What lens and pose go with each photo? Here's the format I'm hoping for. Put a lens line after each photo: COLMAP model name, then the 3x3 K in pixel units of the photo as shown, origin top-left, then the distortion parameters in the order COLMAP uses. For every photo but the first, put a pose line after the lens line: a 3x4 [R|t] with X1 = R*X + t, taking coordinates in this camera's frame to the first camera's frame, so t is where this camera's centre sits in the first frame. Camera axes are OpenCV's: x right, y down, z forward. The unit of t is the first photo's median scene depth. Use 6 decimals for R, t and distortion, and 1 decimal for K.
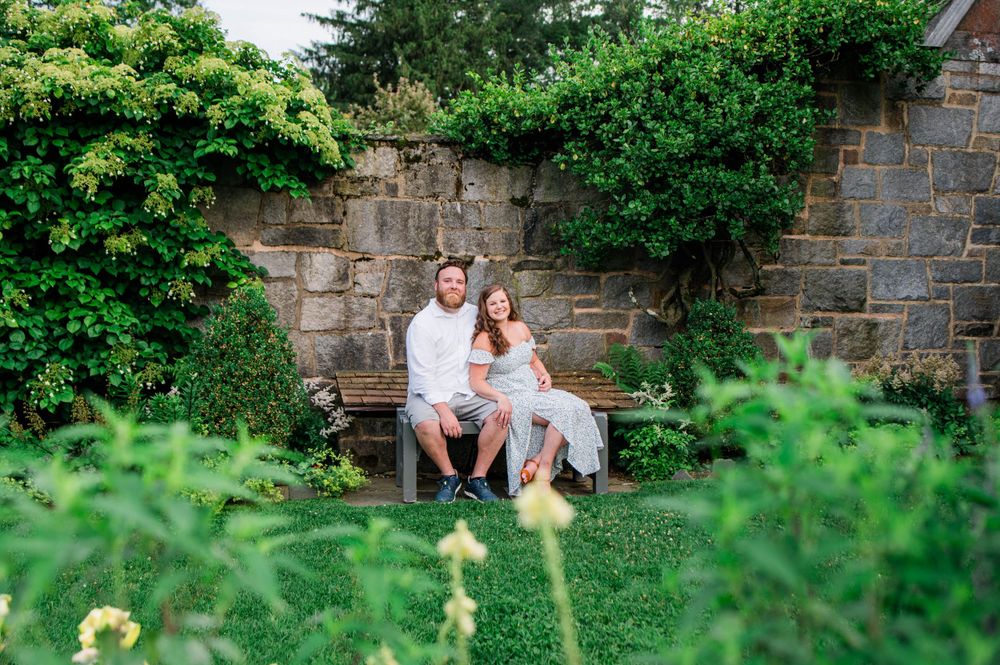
lens RADIAL K [[1064.5, 0, 501.0], [0, 1064.5, 310.7], [0, 0, 1]] dist [-0.082663, 0.108382]
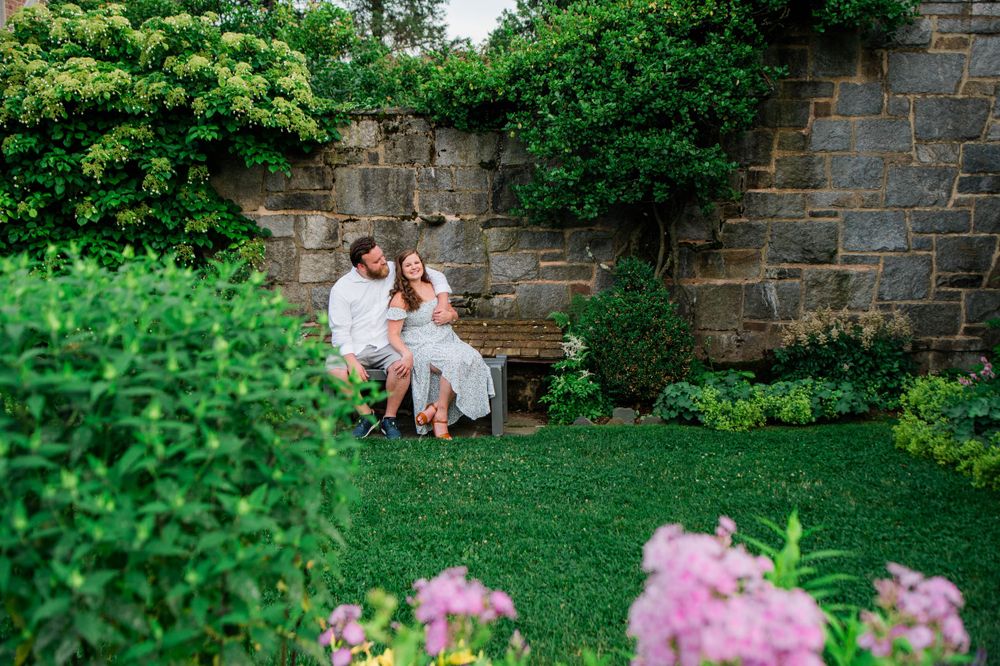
lens RADIAL K [[1064.5, 0, 501.0], [0, 1064.5, 311.2], [0, 0, 1]] dist [-0.082663, 0.108382]
pose [[0.965984, 0.012197, -0.258313, 0.322989], [0.010165, 0.996324, 0.085056, -0.046395], [0.258401, -0.084788, 0.962310, -0.066421]]
